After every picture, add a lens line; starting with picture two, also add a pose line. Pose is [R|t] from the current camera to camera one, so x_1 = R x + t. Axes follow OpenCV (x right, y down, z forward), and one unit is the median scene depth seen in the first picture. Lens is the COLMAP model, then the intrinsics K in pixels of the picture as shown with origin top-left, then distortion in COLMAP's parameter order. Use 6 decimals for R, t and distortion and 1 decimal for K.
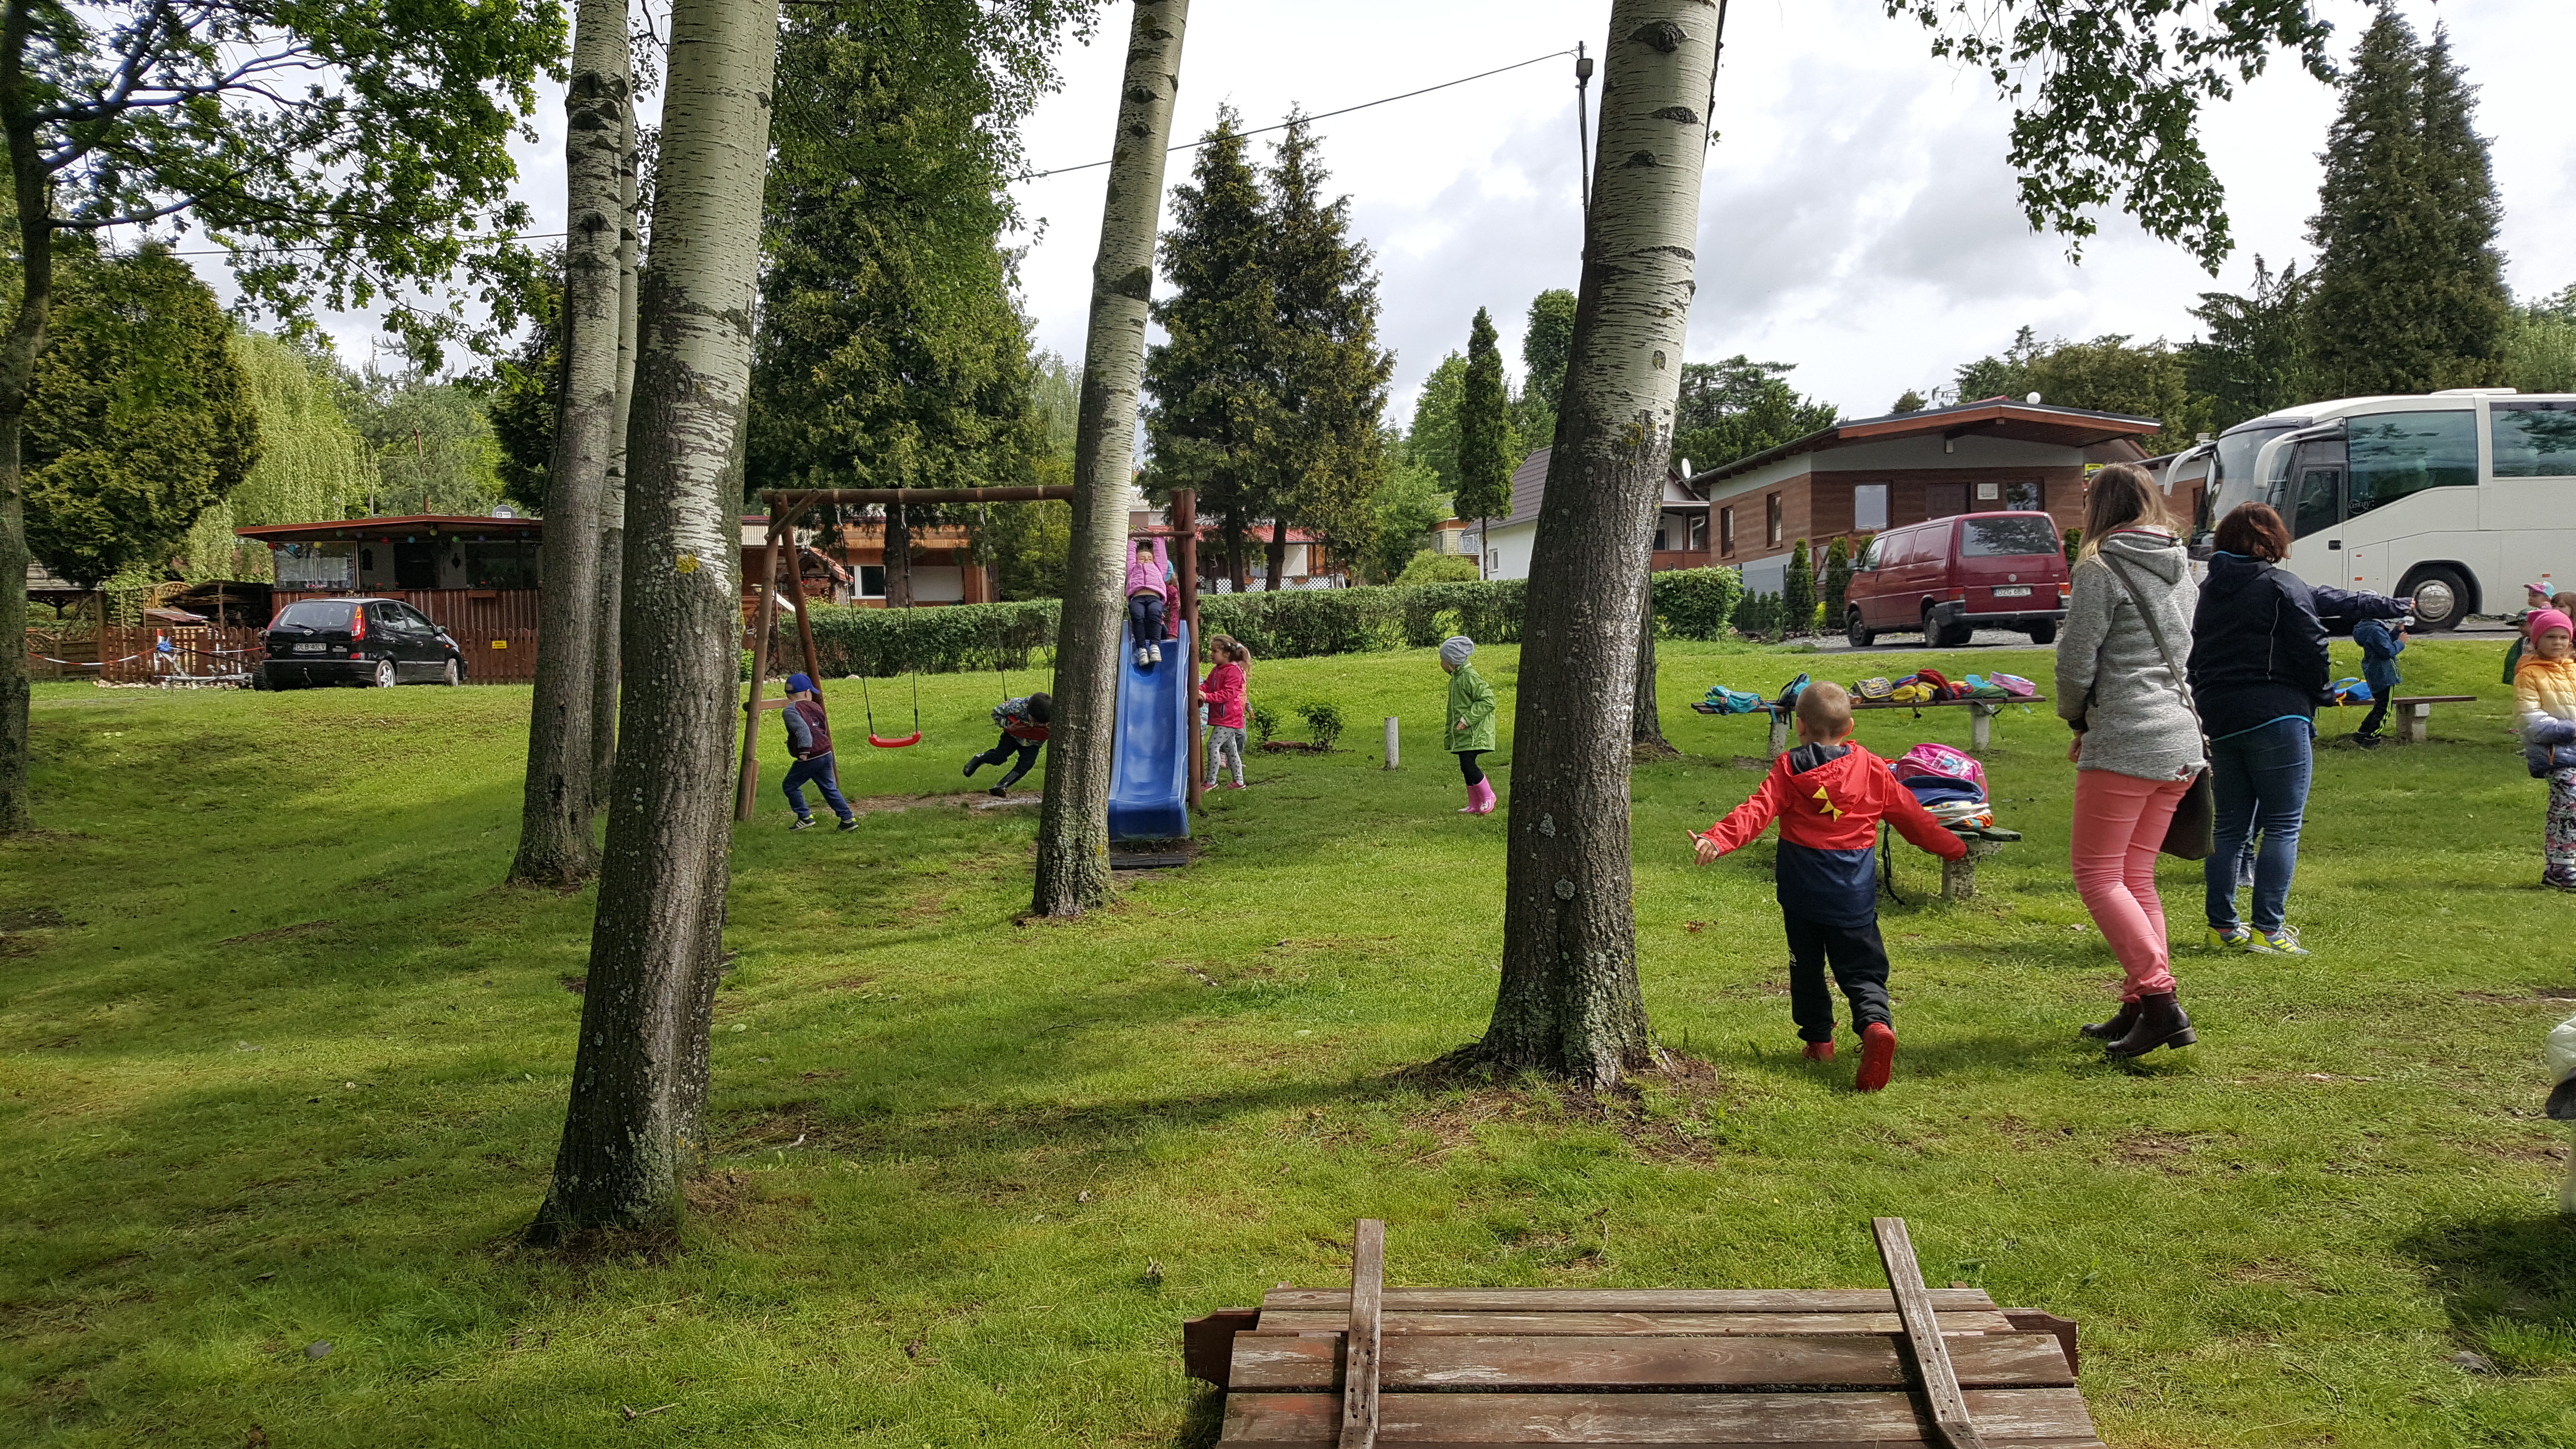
lens RADIAL K [[1996.1, 0, 1339.4], [0, 1996.1, 785.3], [0, 0, 1]] dist [0.157538, -0.335765]
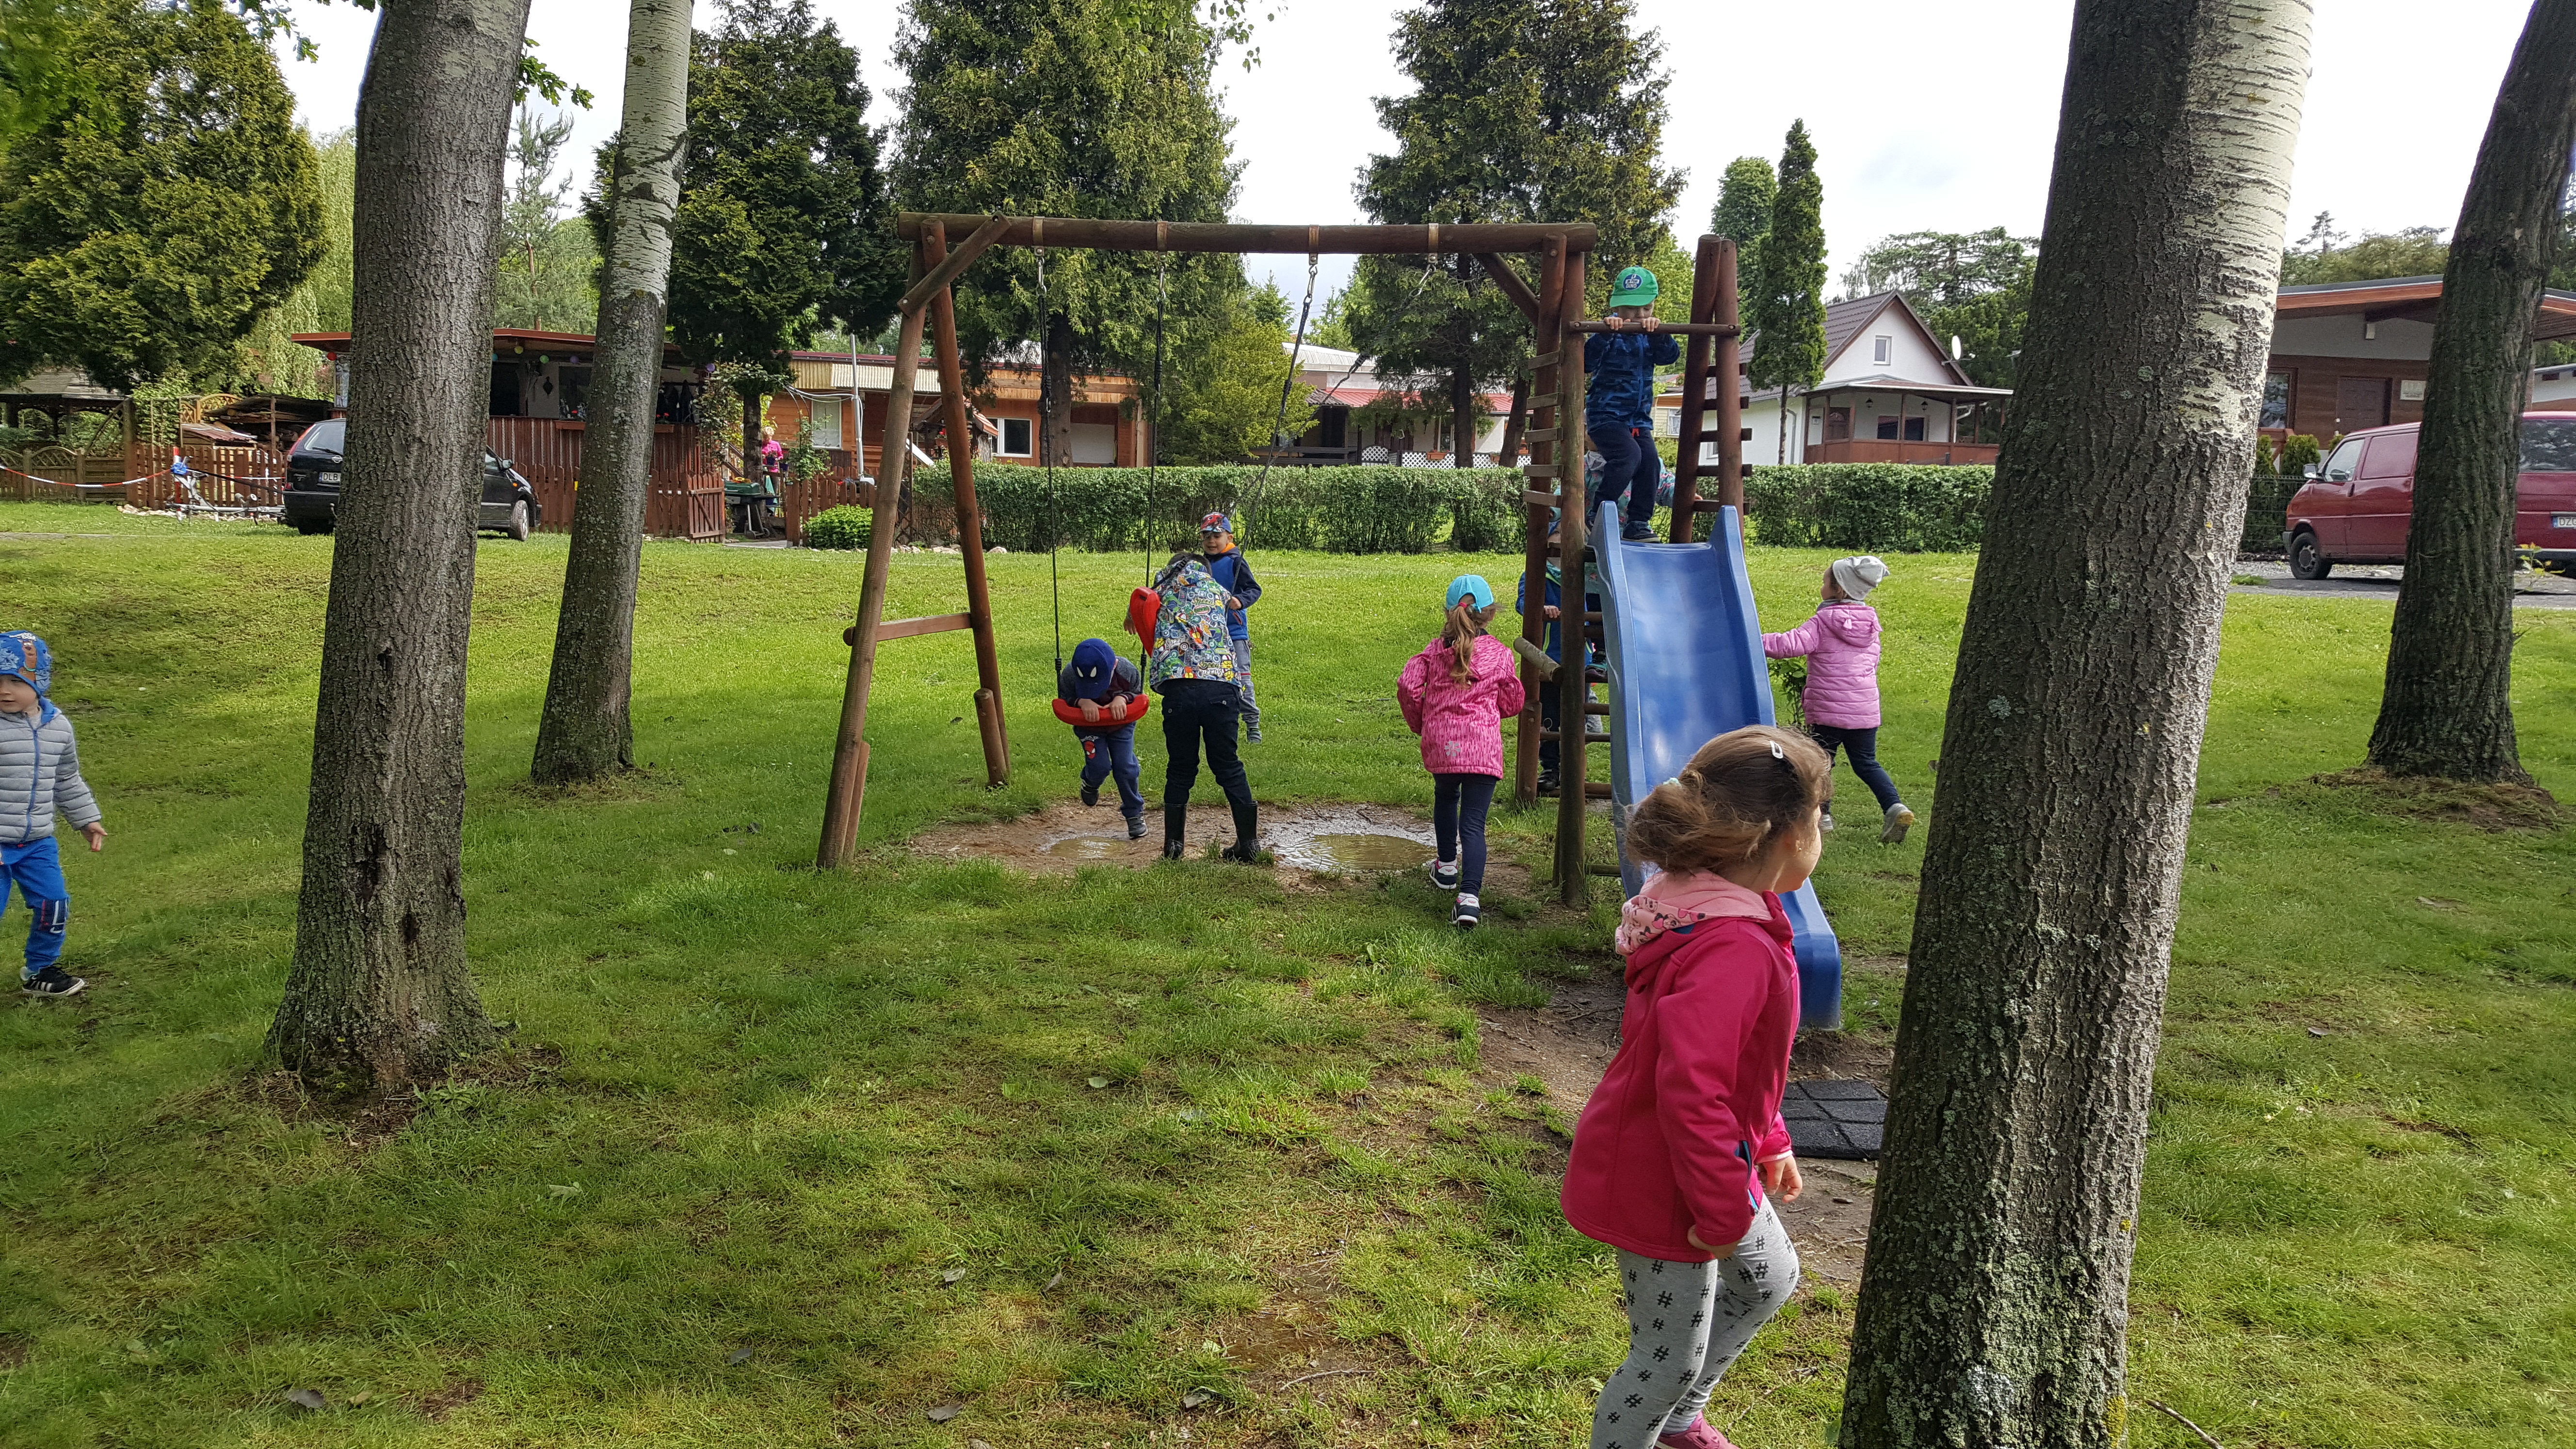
lens RADIAL K [[1996.5, 0, 1288.3], [0, 1996.5, 767.4], [0, 0, 1]] dist [0.115975, -0.275289]
pose [[0.995122, 0.061190, -0.077377, -0.053505], [-0.057212, 0.996974, 0.052627, -0.014568], [0.080363, -0.047943, 0.995612, 0.188882]]
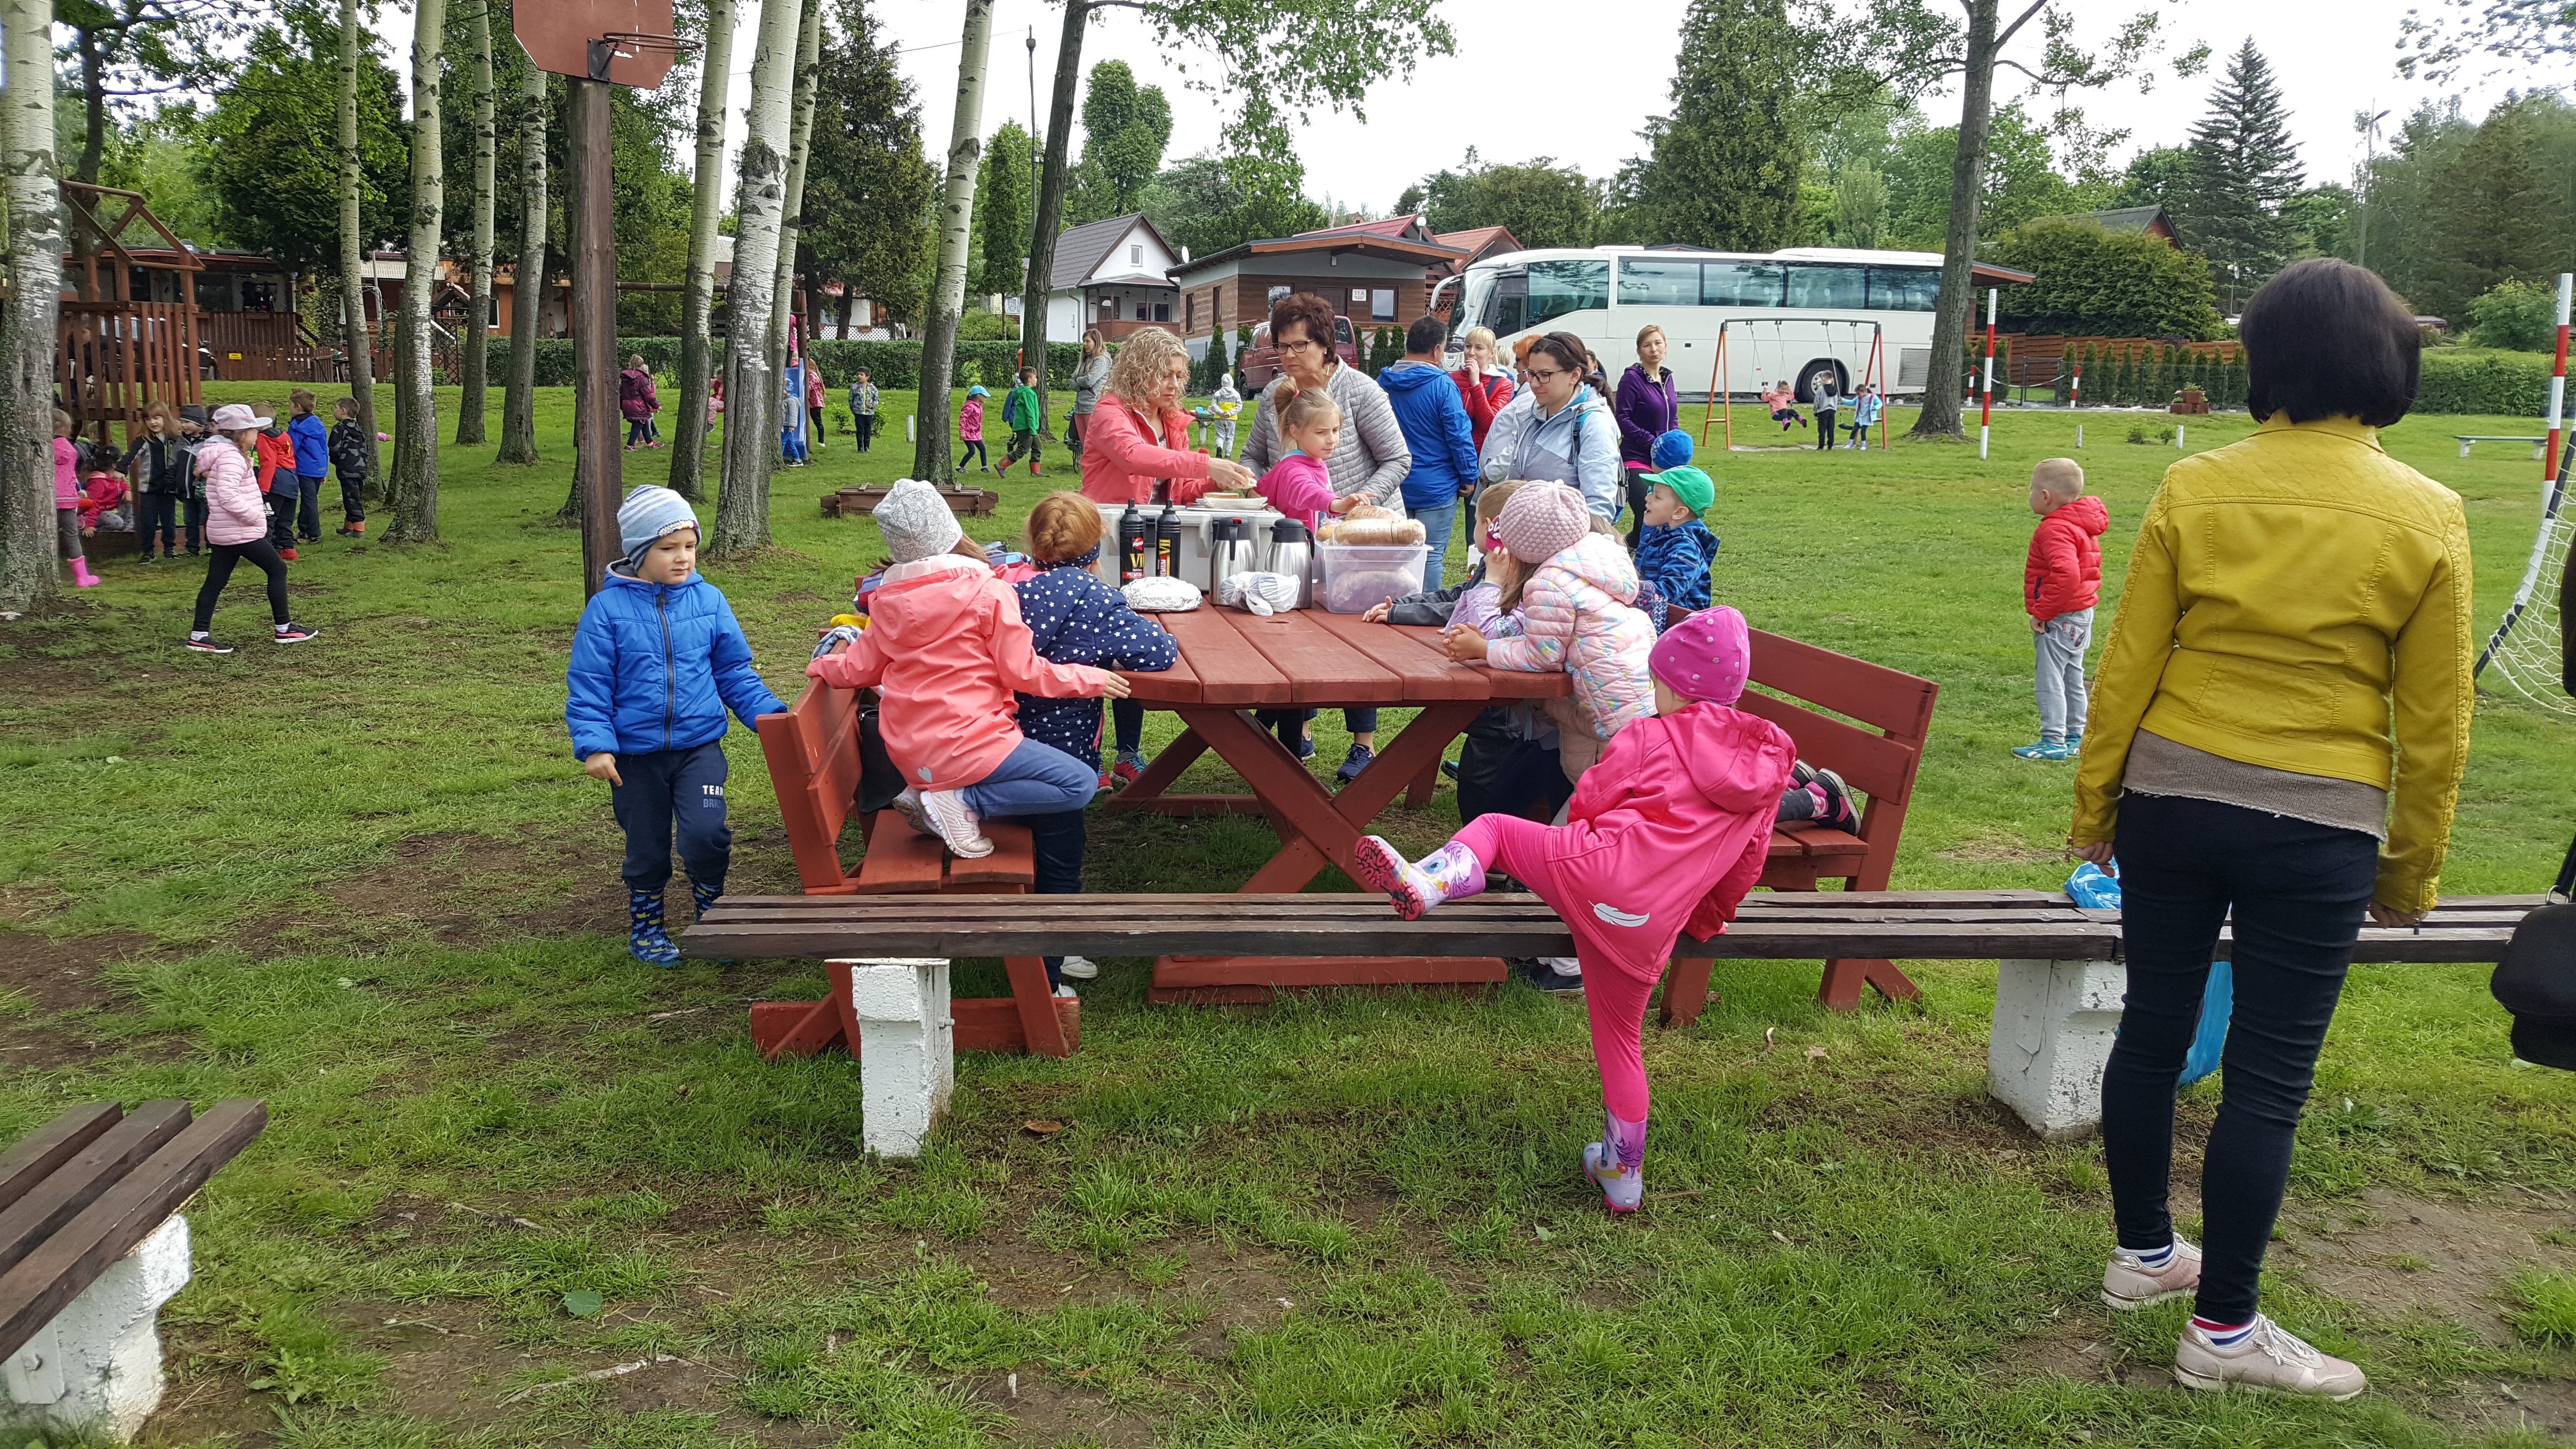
lens RADIAL K [[2037.2, 0, 1280.3], [0, 2037.2, 722.3], [0, 0, 1]] dist [0.226231, -0.499244]
pose [[0.983953, 0.010048, 0.178143, 0.011439], [-0.025050, 0.996304, 0.082164, 0.037772], [-0.176659, -0.085308, 0.980568, -0.437099]]
